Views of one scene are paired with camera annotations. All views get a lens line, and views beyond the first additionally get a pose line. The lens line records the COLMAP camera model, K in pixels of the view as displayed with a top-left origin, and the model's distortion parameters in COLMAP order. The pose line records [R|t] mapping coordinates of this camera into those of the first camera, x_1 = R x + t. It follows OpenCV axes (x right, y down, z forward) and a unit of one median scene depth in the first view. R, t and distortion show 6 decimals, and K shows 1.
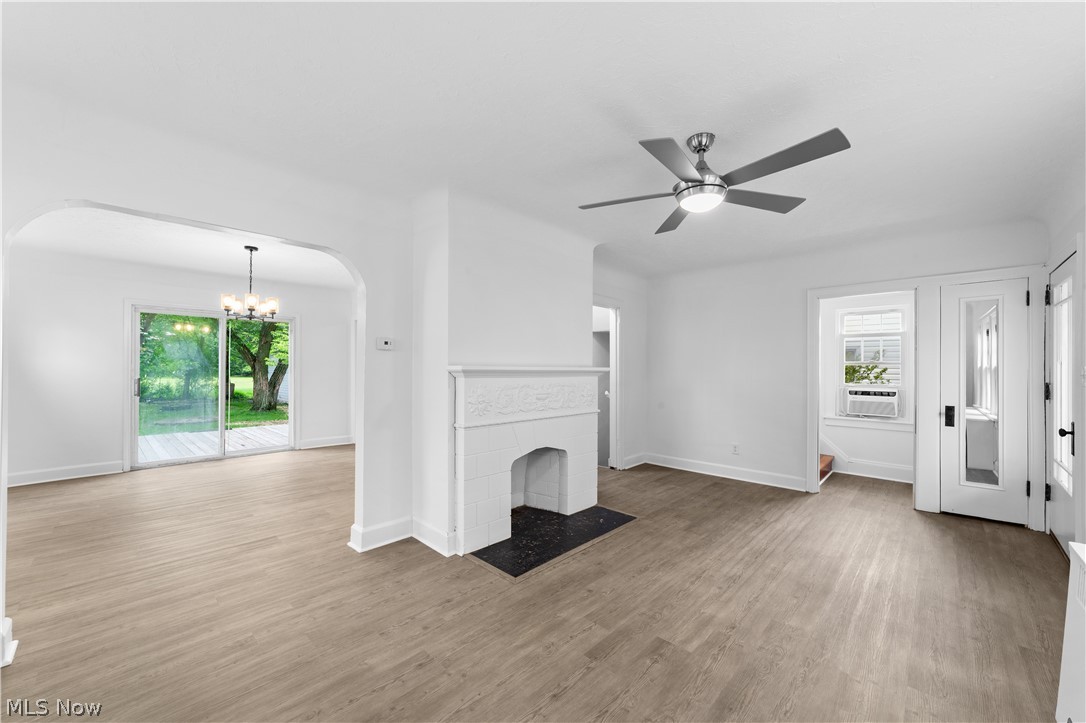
lens RADIAL K [[419.8, 0, 541.9], [0, 419.8, 363.9], [0, 0, 1]] dist [-0.011920, 0.000869]
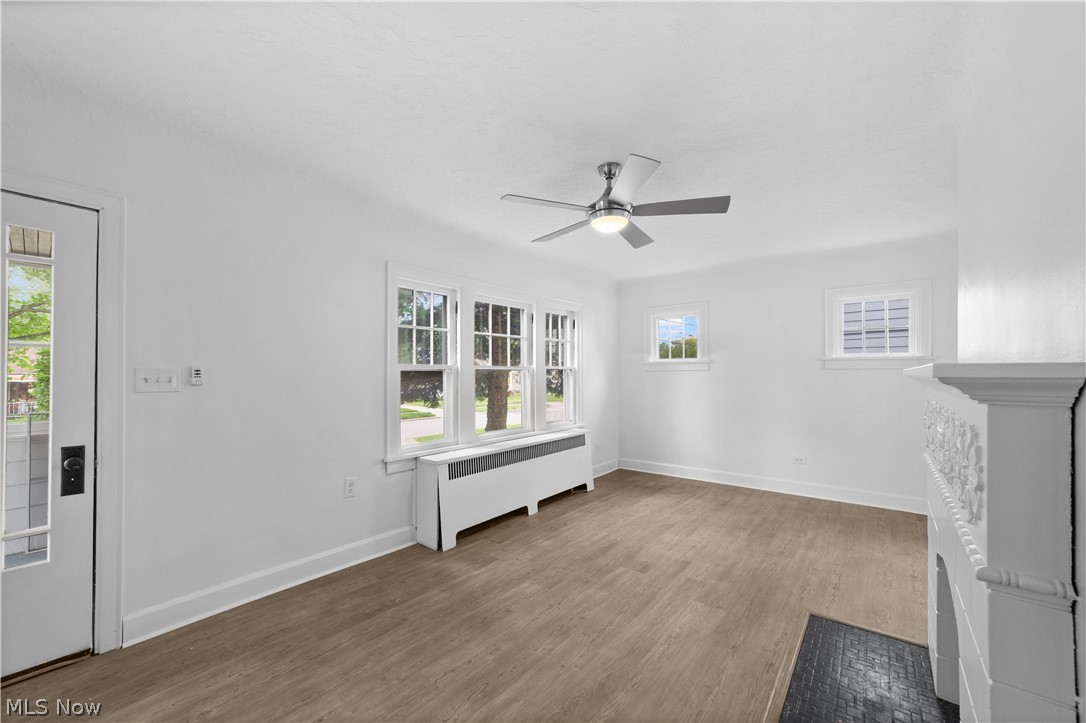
lens RADIAL K [[419.8, 0, 549.6], [0, 419.8, 370.4], [0, 0, 1]] dist [-0.011920, 0.000869]
pose [[-0.994837, -0.000985, -0.101482, 0.639831], [0.001184, 0.999772, -0.021311, 0.027359], [0.101480, -0.021321, -0.994609, 2.062177]]
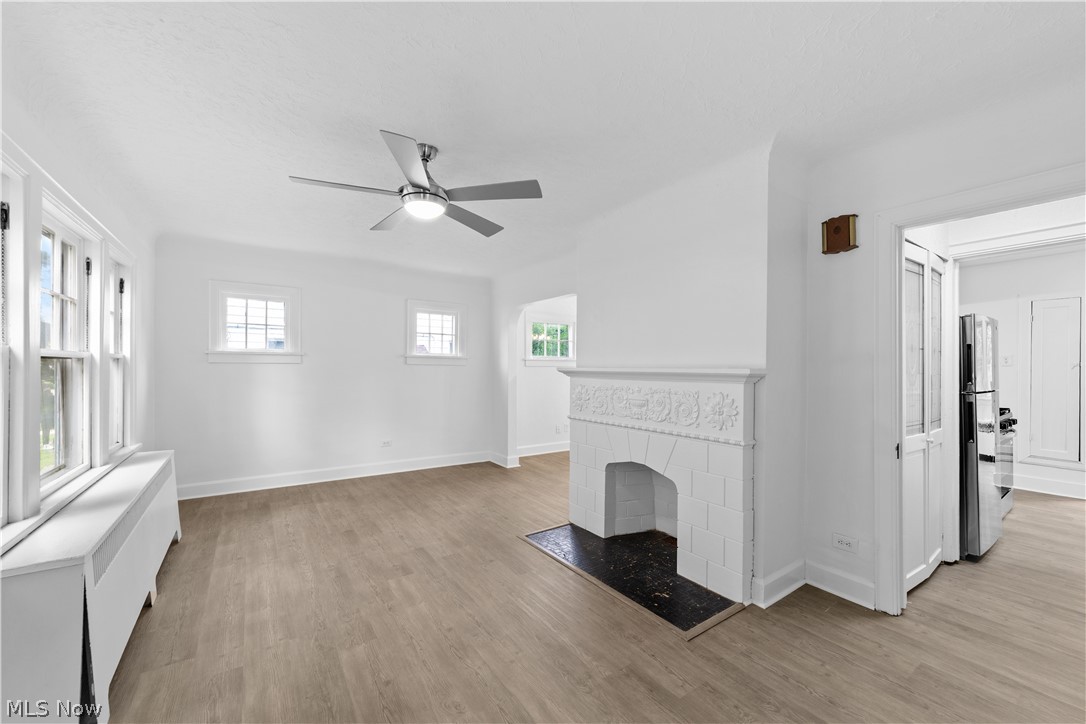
lens RADIAL K [[419.8, 0, 526.2], [0, 419.8, 366.2], [0, 0, 1]] dist [-0.011920, 0.000869]
pose [[-0.218860, -0.010035, -0.975705, 1.322777], [0.003409, 0.999933, -0.011049, 0.019500], [0.975750, -0.005745, -0.218811, 1.454387]]
